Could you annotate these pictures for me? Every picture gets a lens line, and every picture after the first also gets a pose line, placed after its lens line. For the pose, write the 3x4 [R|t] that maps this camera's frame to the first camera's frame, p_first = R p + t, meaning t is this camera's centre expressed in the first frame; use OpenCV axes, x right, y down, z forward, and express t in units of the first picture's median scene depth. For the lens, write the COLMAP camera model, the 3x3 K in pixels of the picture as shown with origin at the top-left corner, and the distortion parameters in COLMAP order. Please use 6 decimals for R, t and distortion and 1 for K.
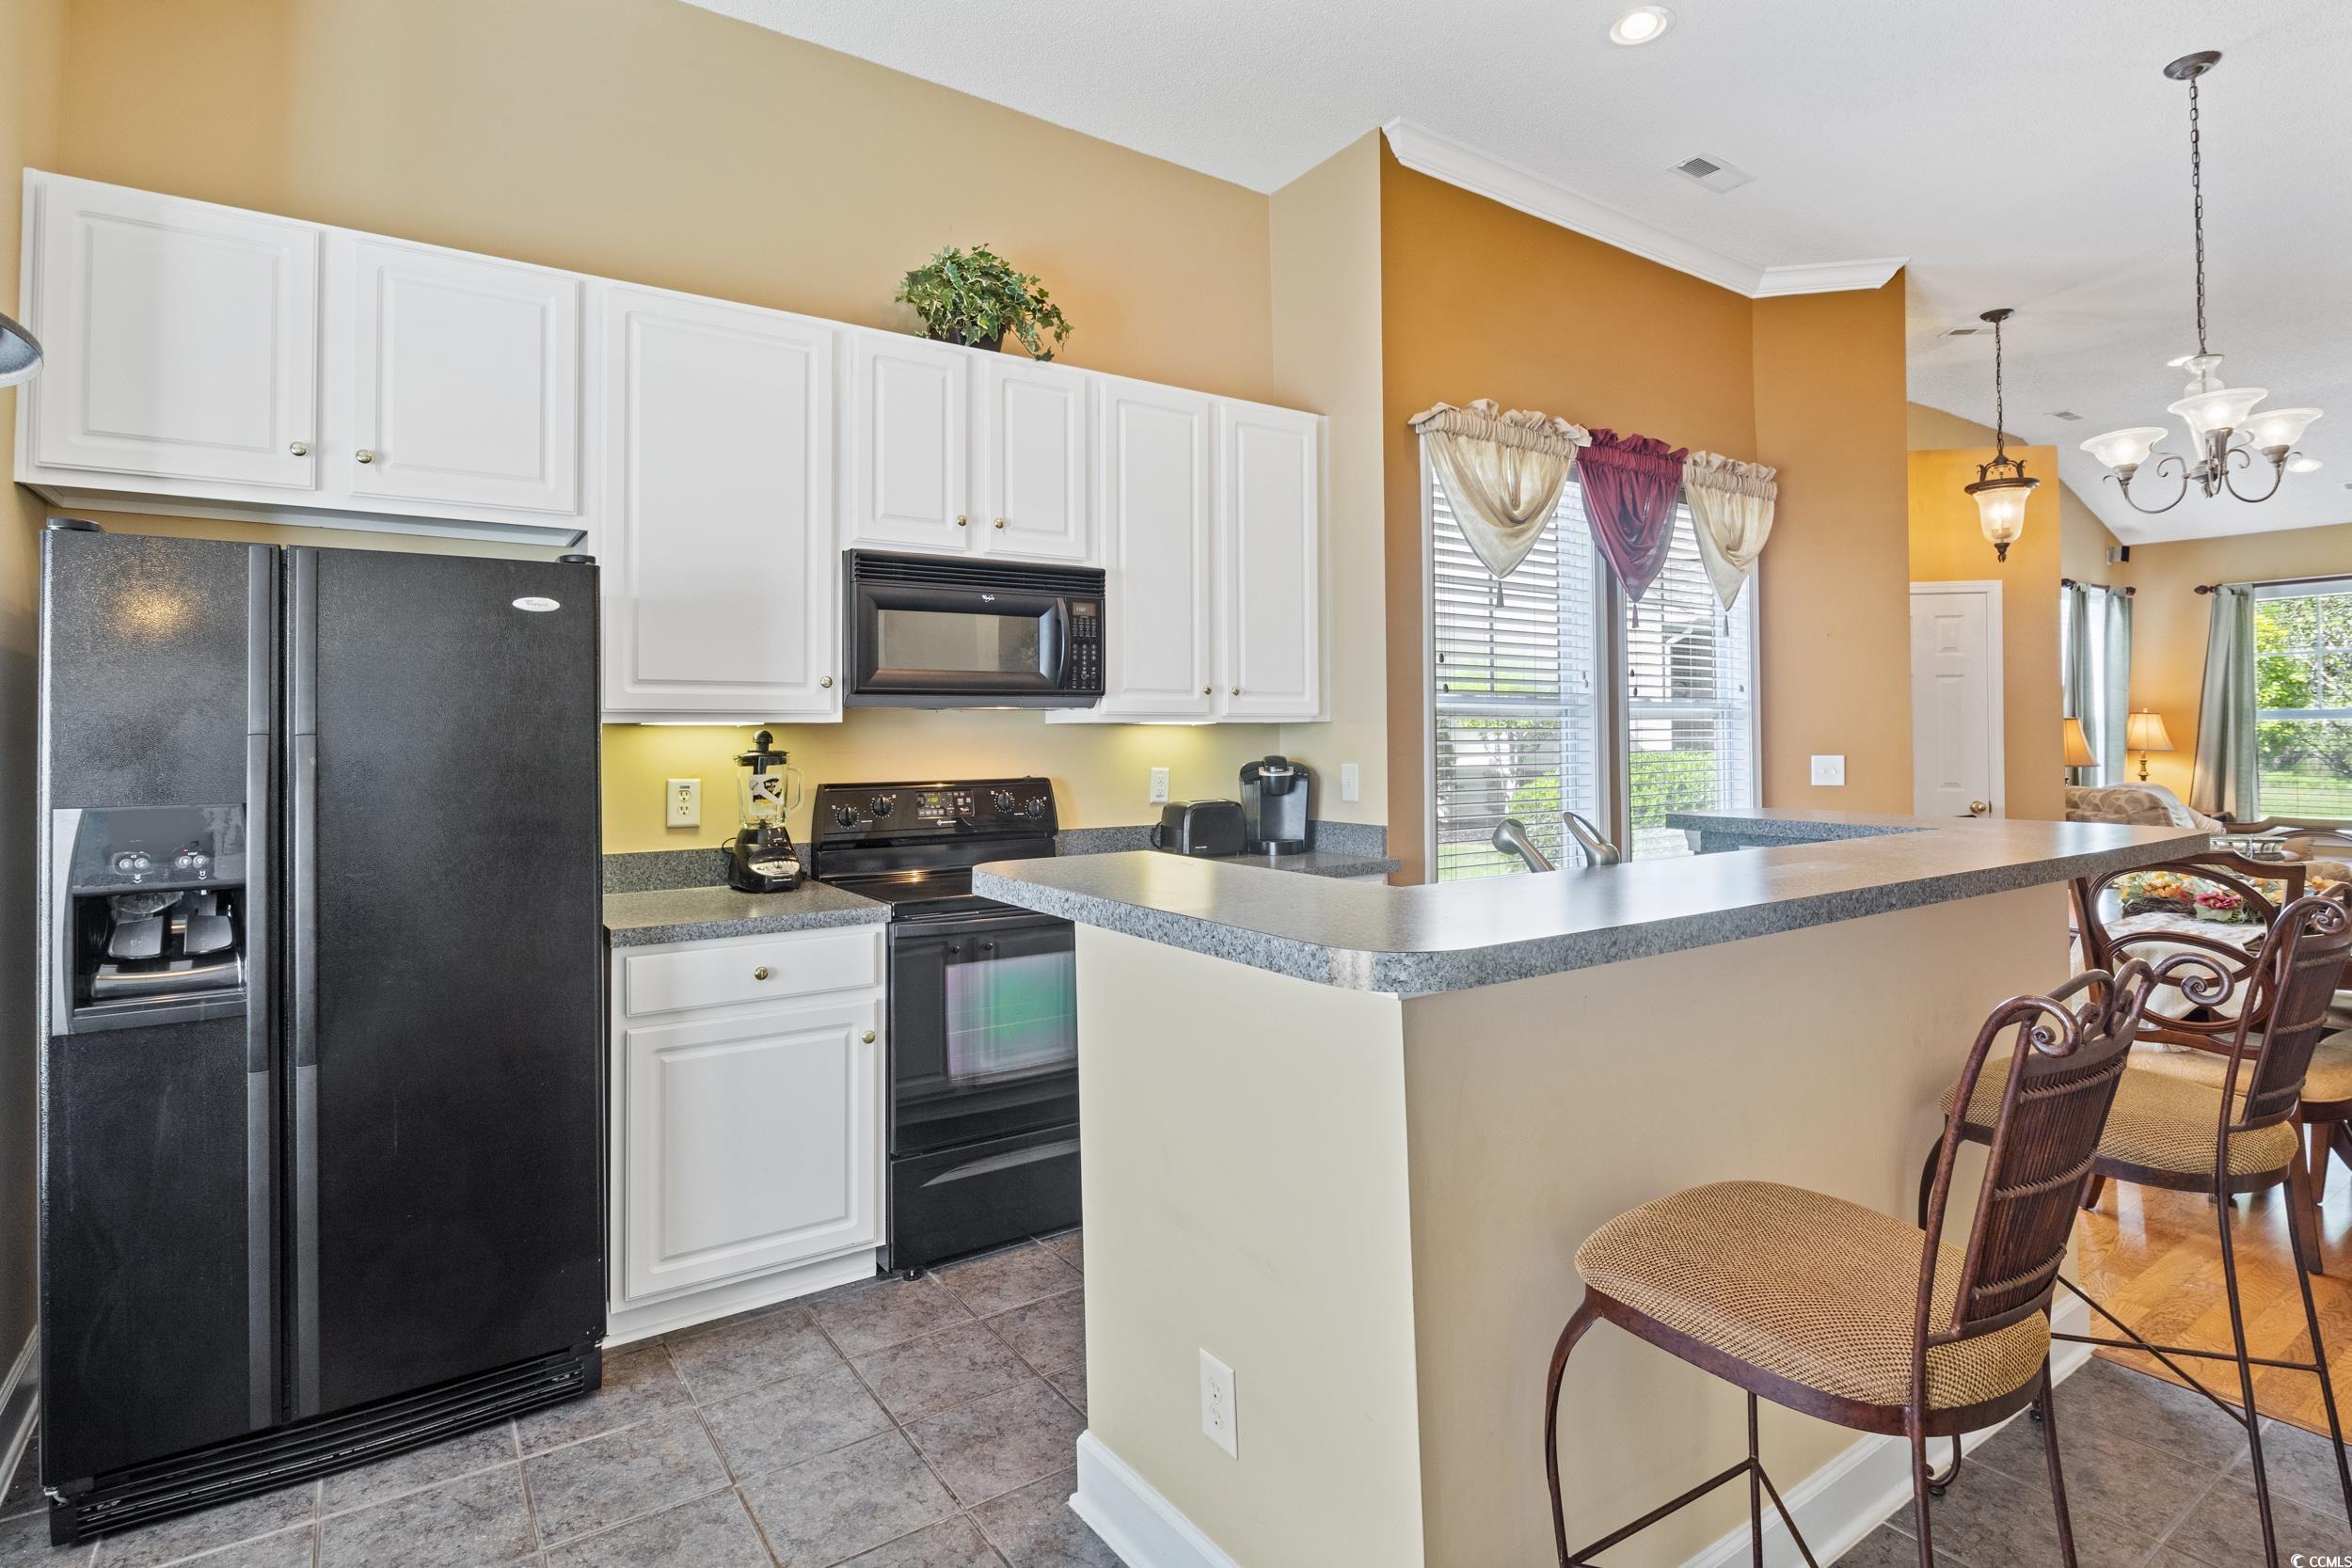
lens RADIAL K [[1204.1, 0, 1182.0], [0, 1204.1, 715.1], [0, 0, 1]] dist [-0.013715, -0.000262]
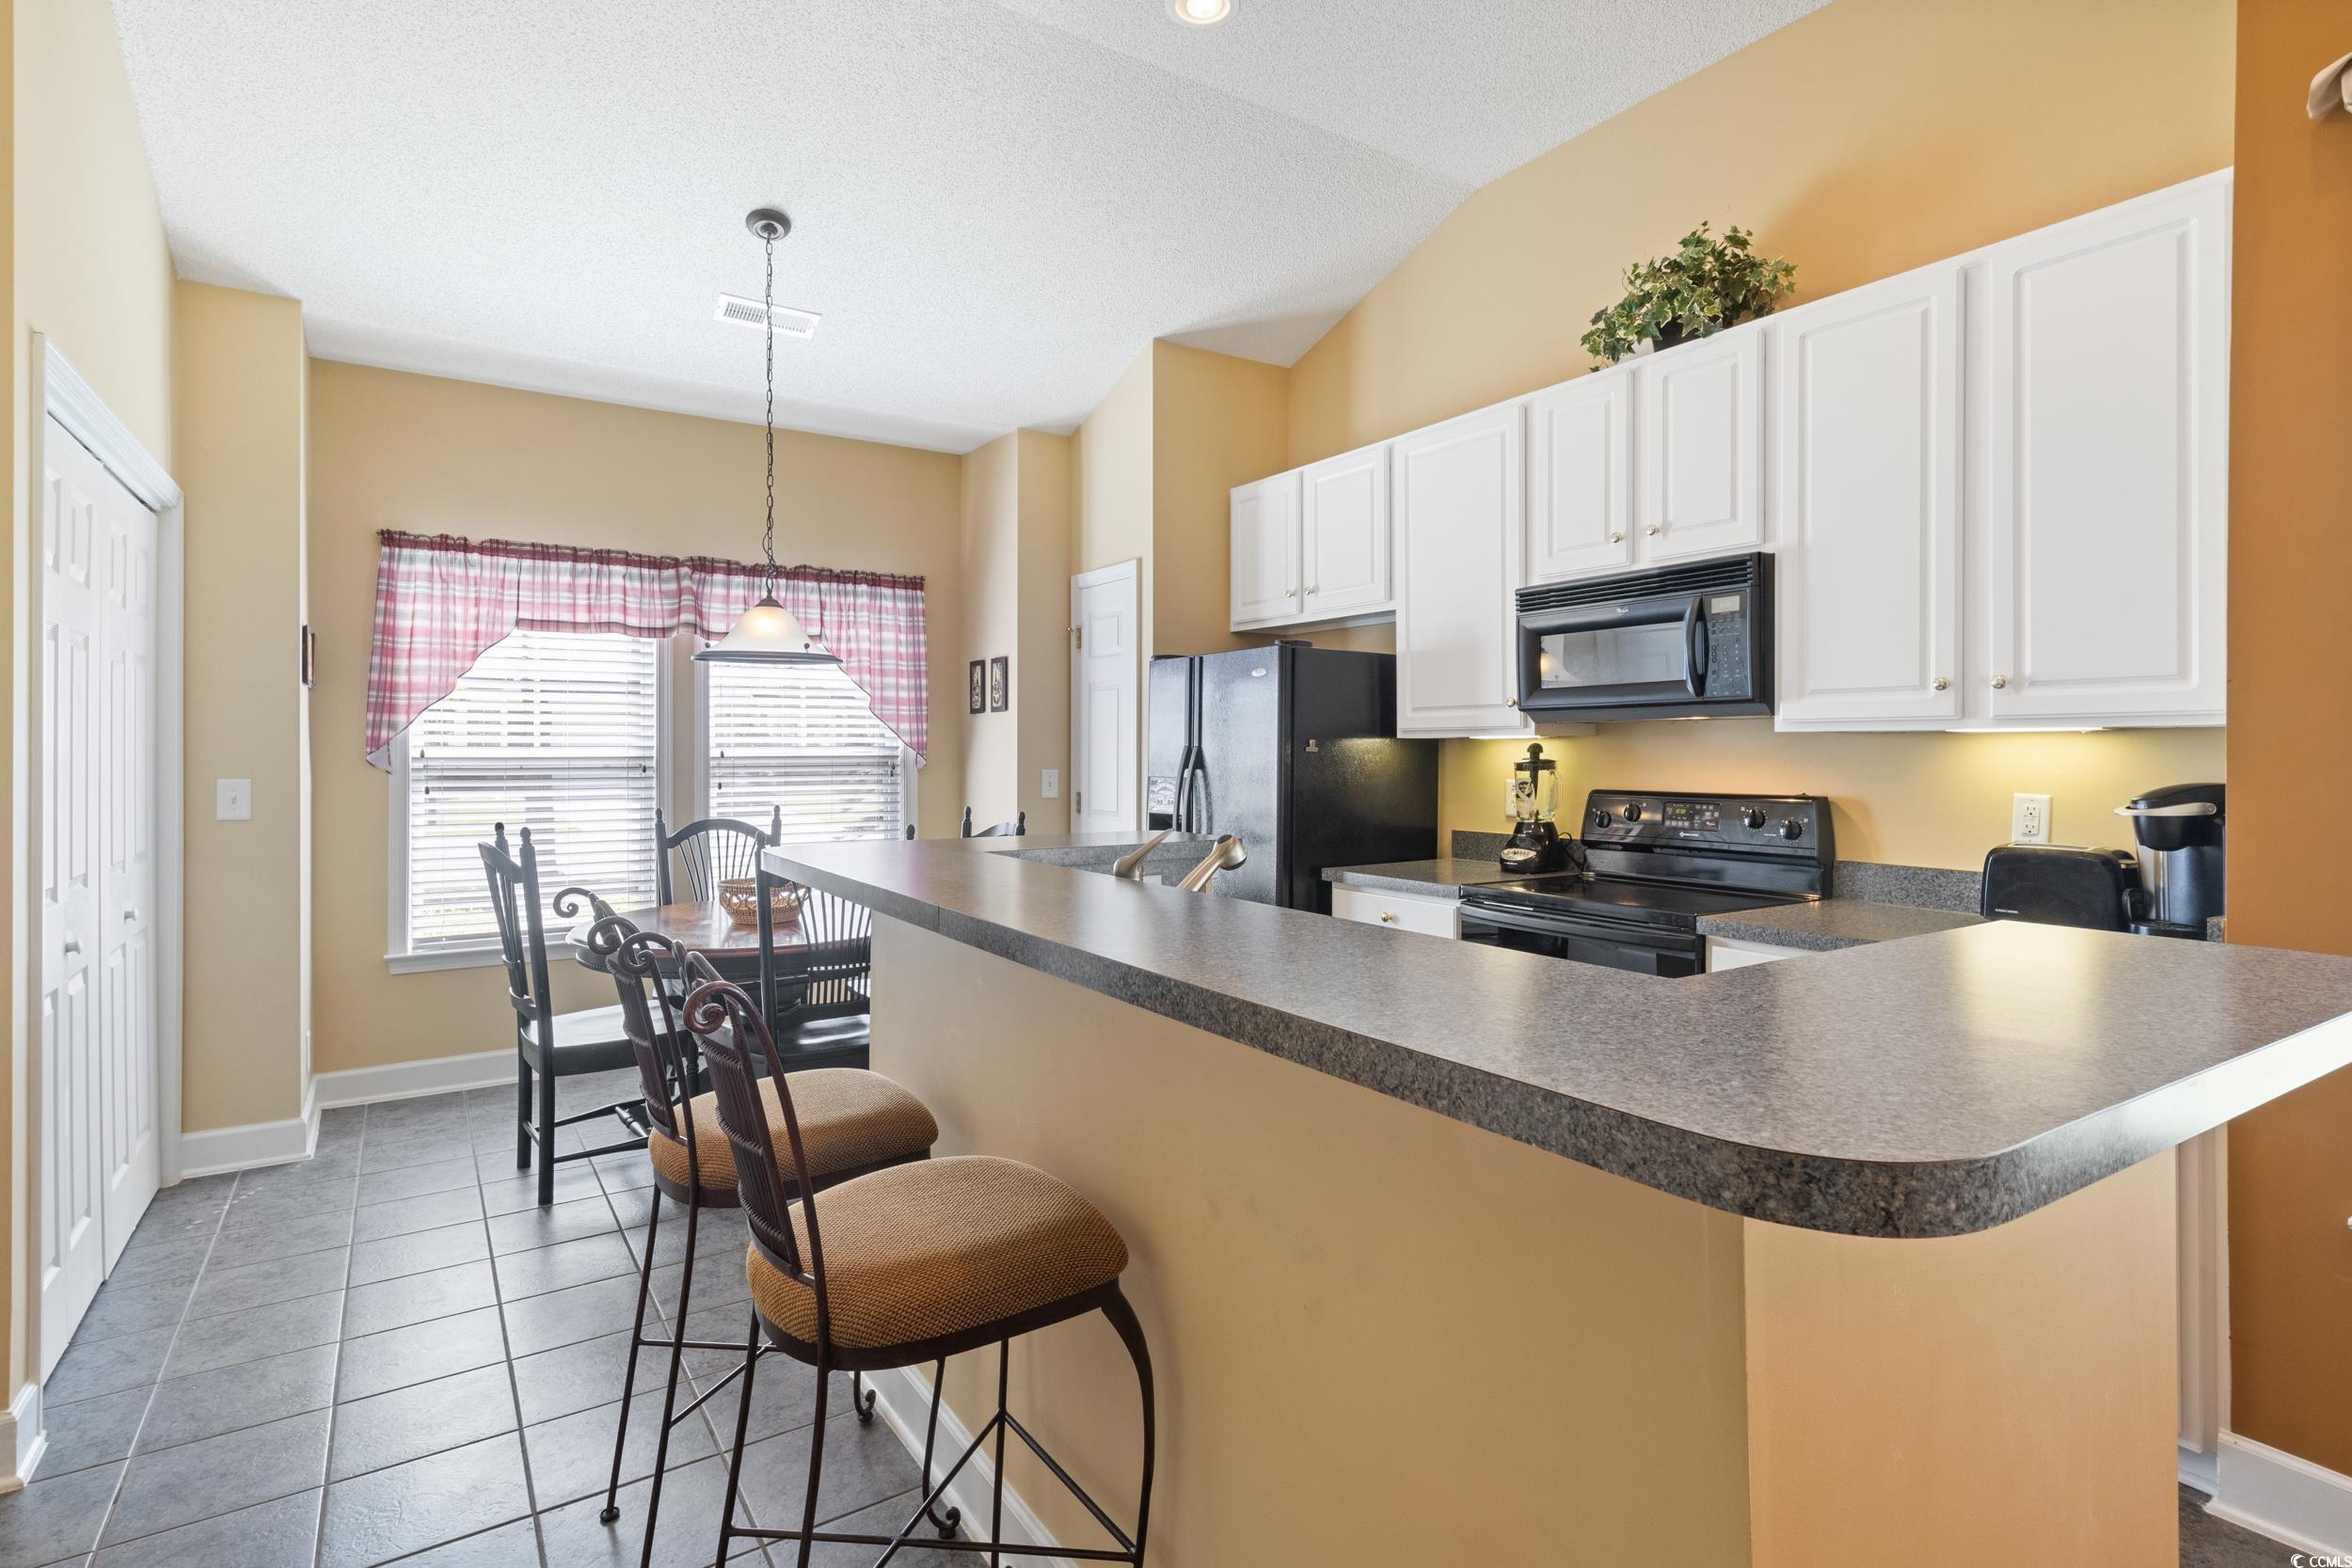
lens RADIAL K [[1161.8, 0, 1173.0], [0, 1161.8, 748.7], [0, 0, 1]] dist [0.017602, -0.000333]
pose [[-0.029533, 0.006038, -0.999546, 0.751559], [0.019321, 0.999798, 0.005469, 0.005146], [0.999377, -0.019150, -0.029643, 0.592496]]
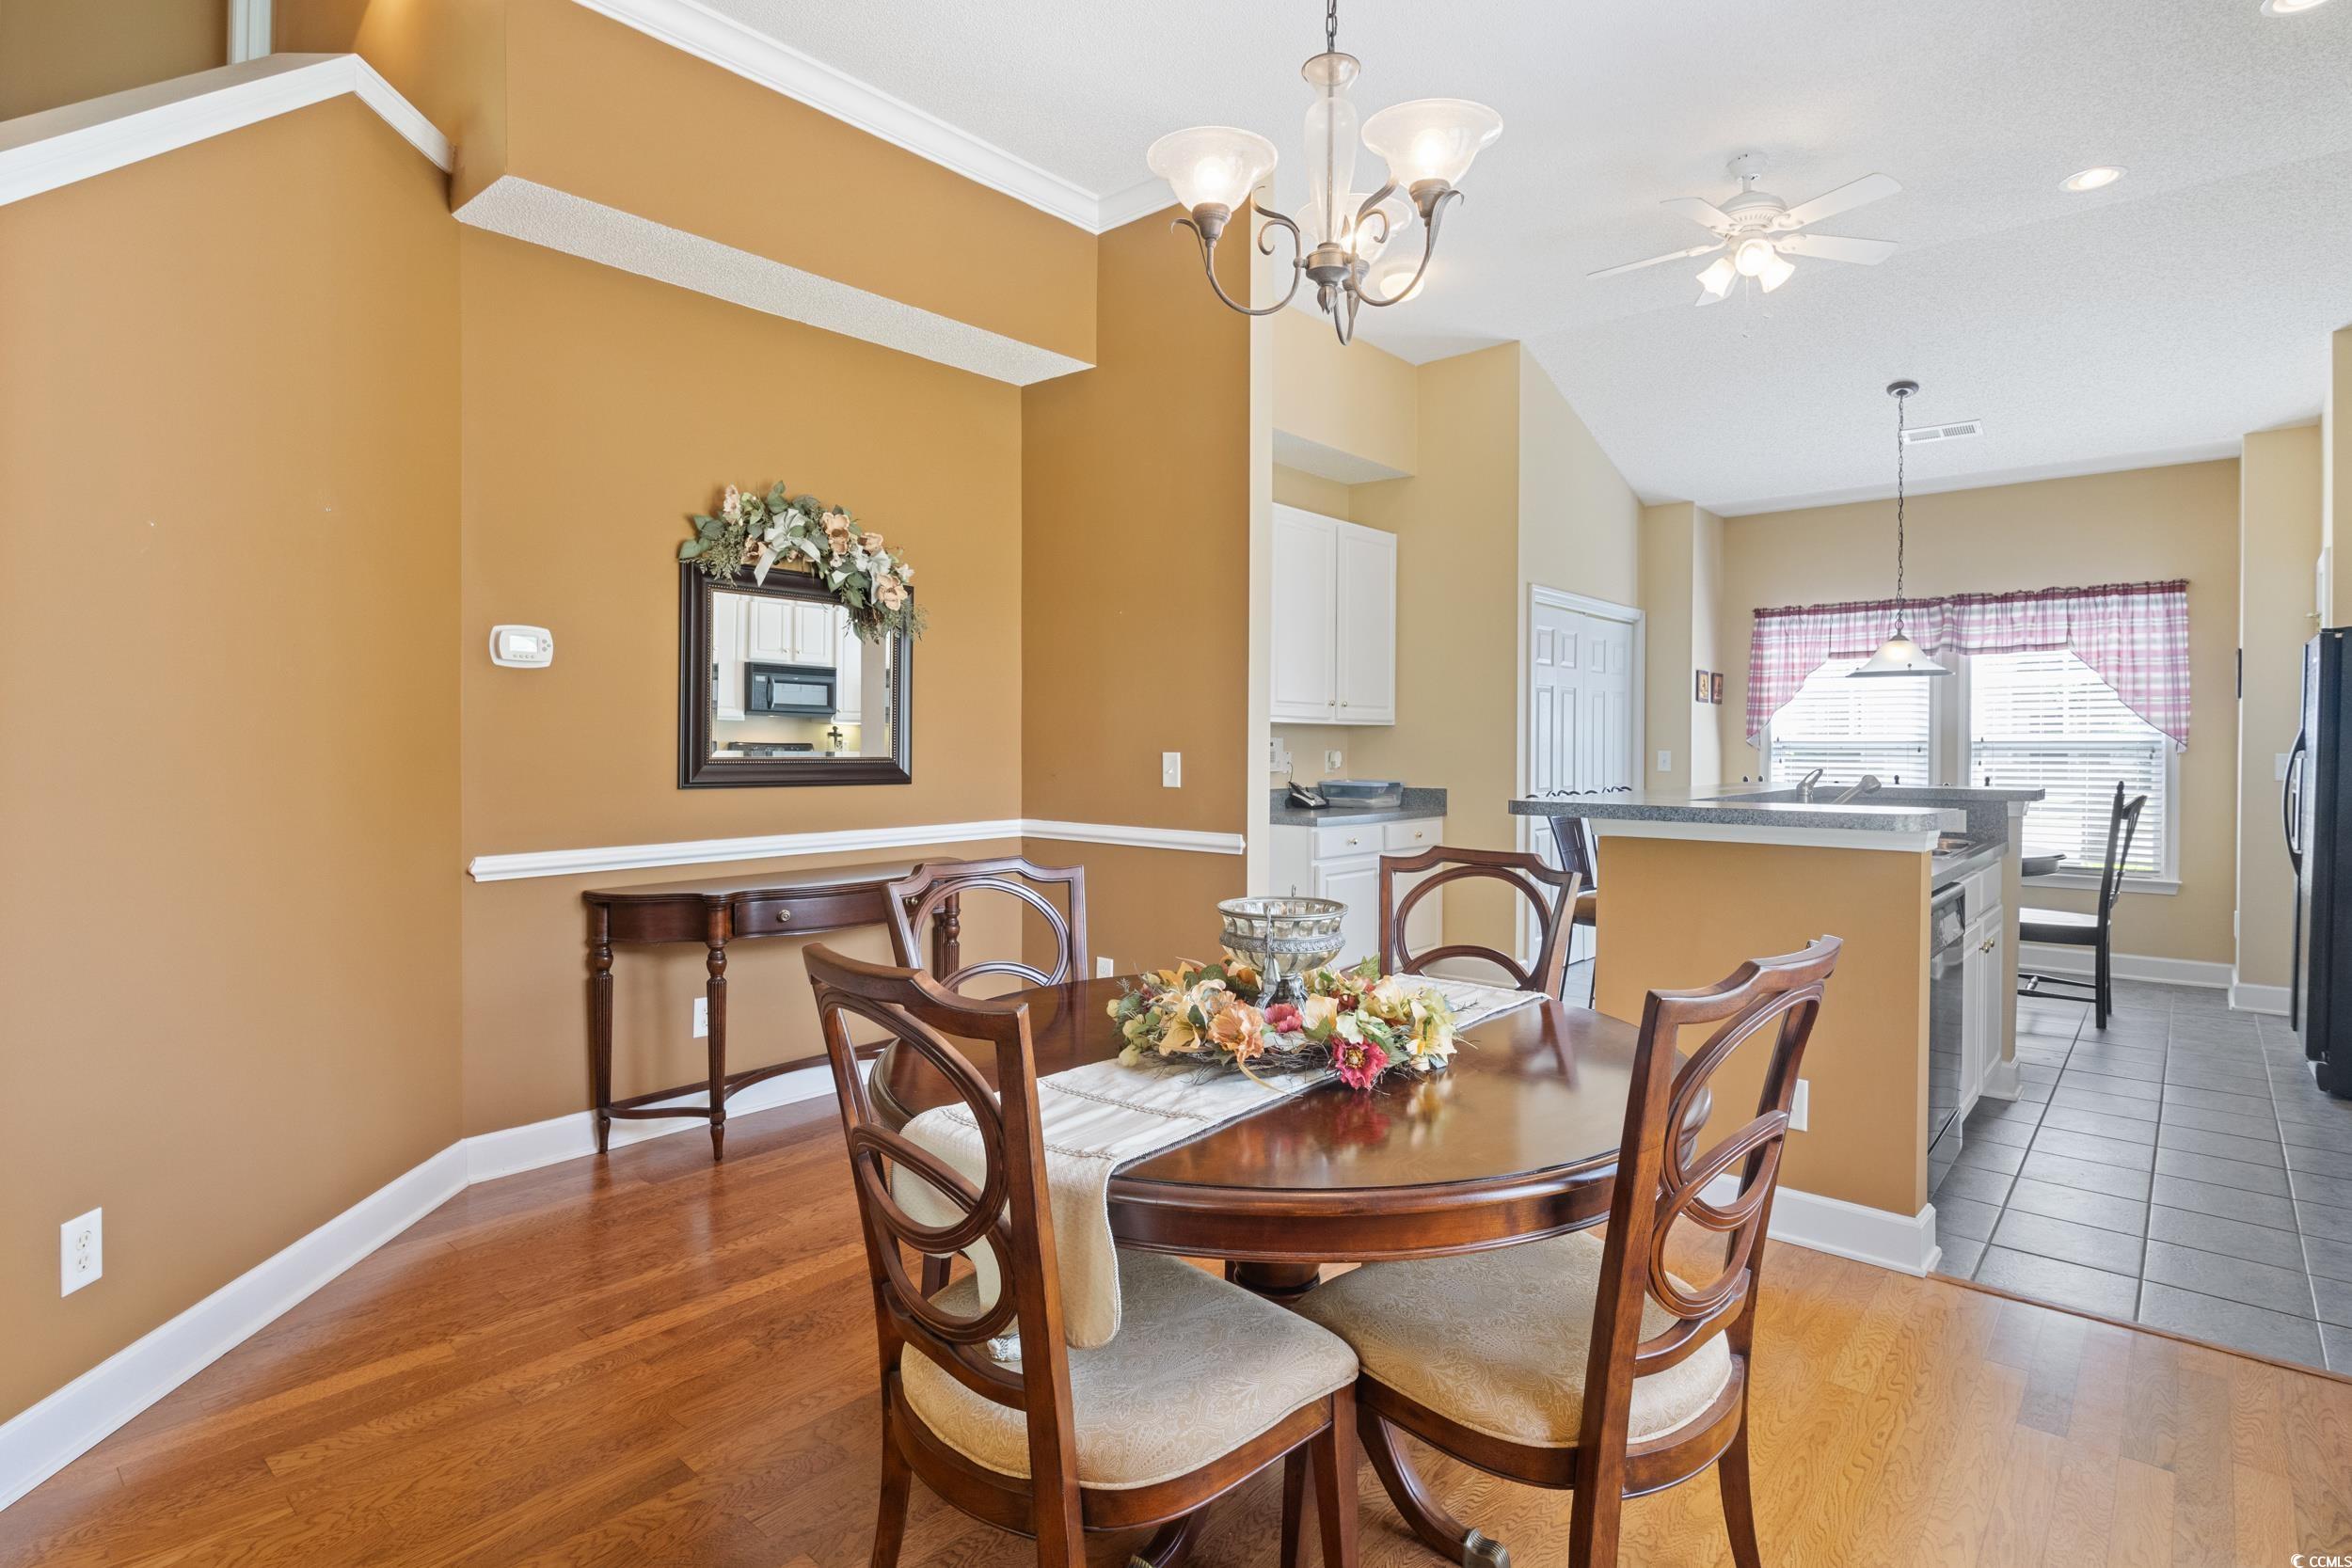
lens RADIAL K [[1175.6, 0, 1181.7], [0, 1175.6, 753.1], [0, 0, 1]] dist [-0.007240, -0.000901]
pose [[-0.969976, 0.007135, -0.243095, 1.060784], [0.009606, 0.999914, -0.008981, 0.035402], [0.243010, -0.011046, -0.969961, 1.514680]]
